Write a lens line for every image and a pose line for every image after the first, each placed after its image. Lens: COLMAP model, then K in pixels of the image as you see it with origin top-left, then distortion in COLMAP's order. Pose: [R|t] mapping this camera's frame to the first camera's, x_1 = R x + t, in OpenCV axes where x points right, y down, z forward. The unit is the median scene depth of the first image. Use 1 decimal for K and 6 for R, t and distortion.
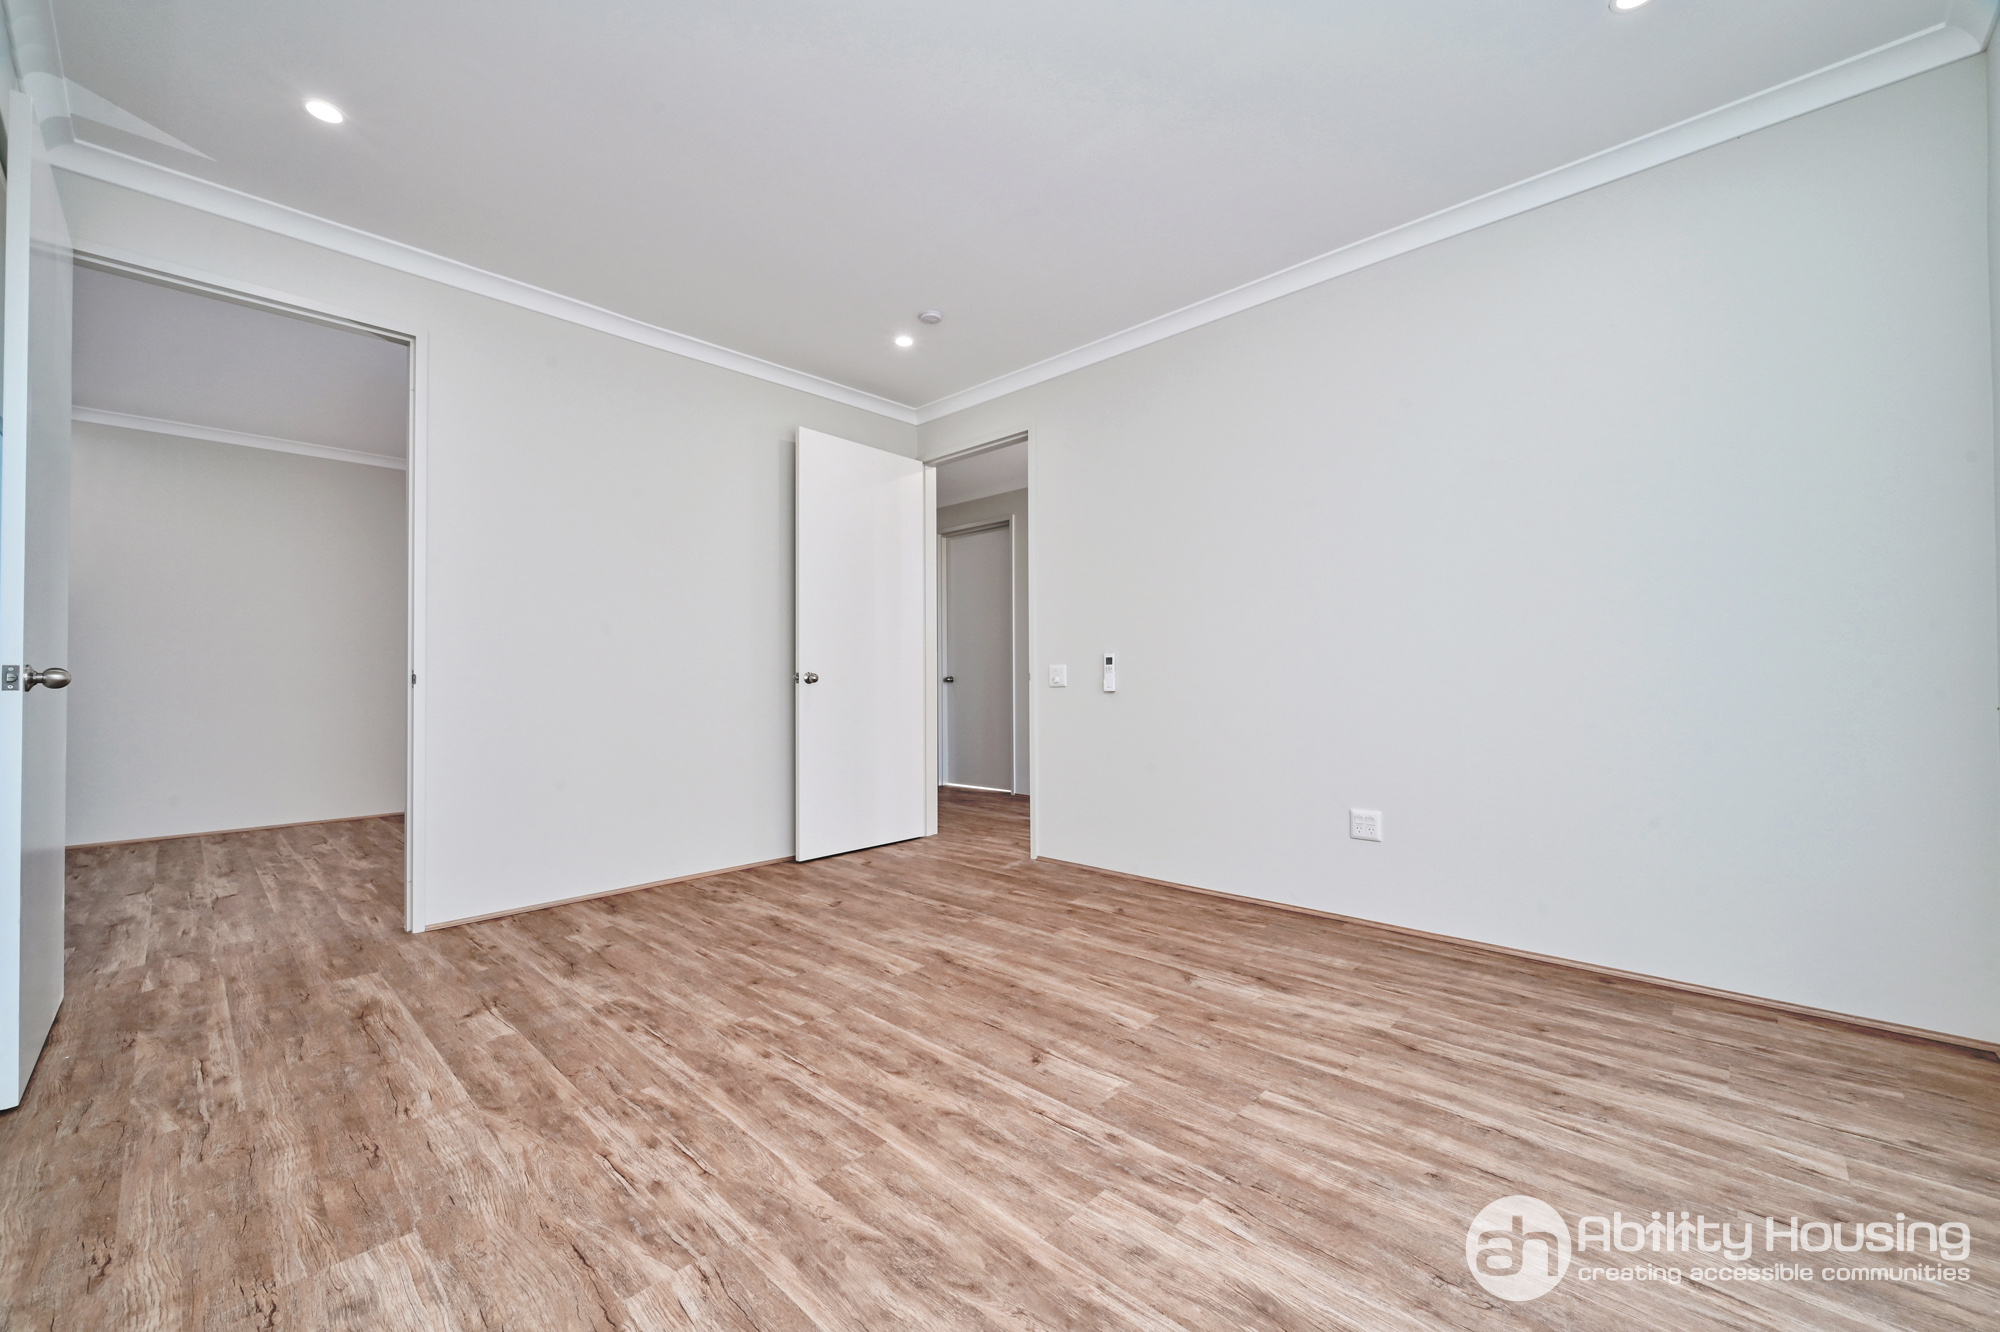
lens RADIAL K [[795.2, 0, 995.4], [0, 795.2, 671.0], [0, 0, 1]] dist [0.001115, 0.000090]
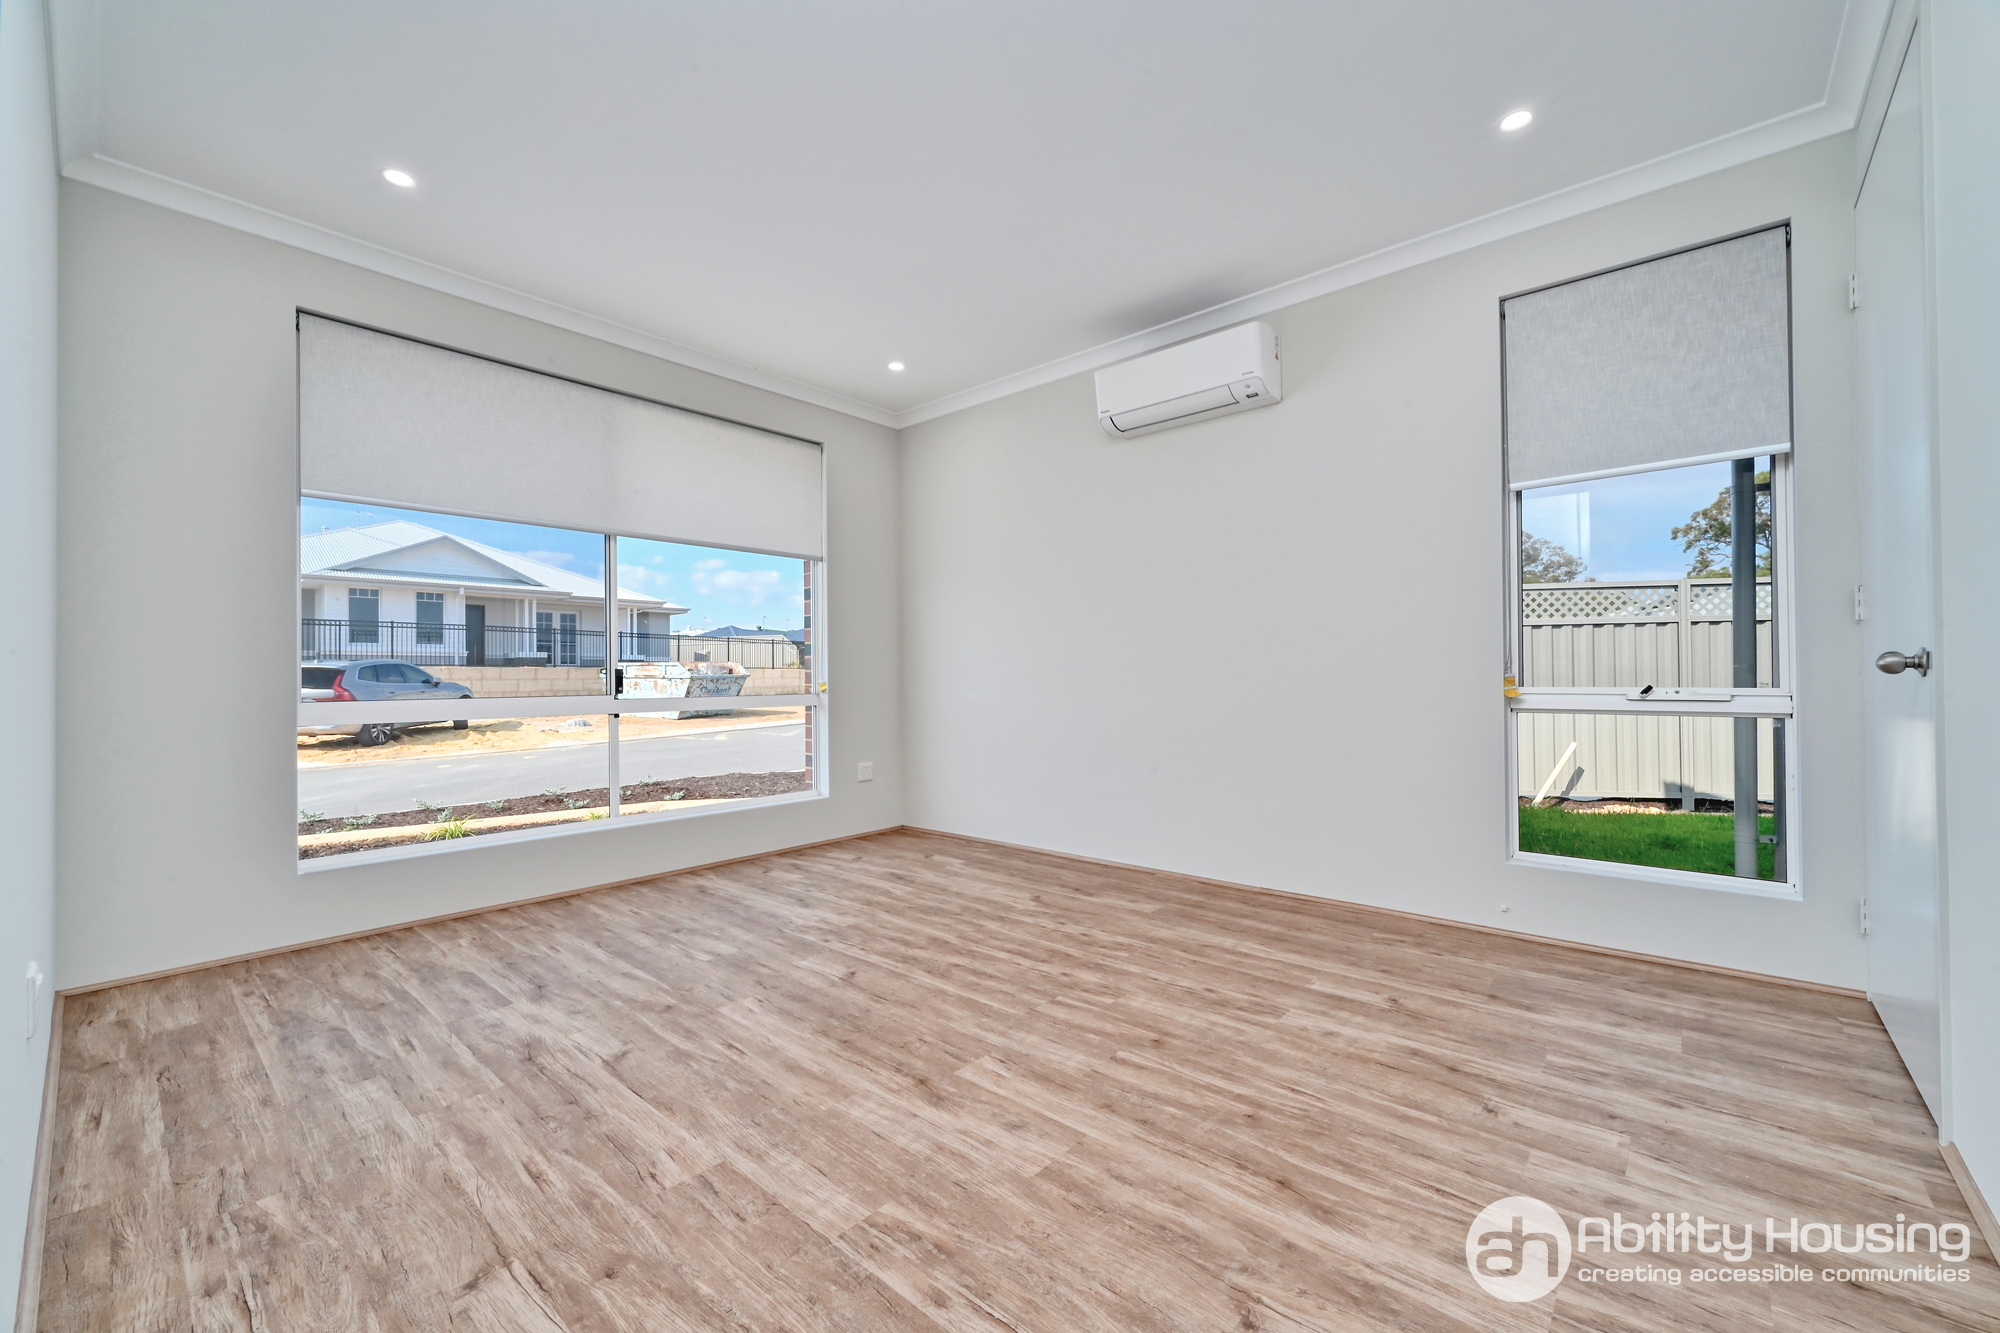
lens RADIAL K [[795.2, 0, 994.0], [0, 795.2, 677.8], [0, 0, 1]] dist [0.001115, 0.000090]
pose [[-0.999133, 0.016583, -0.038193, -0.121281], [0.017232, 0.999711, -0.016737, 0.029378], [0.037905, -0.017380, -0.999130, 2.038435]]
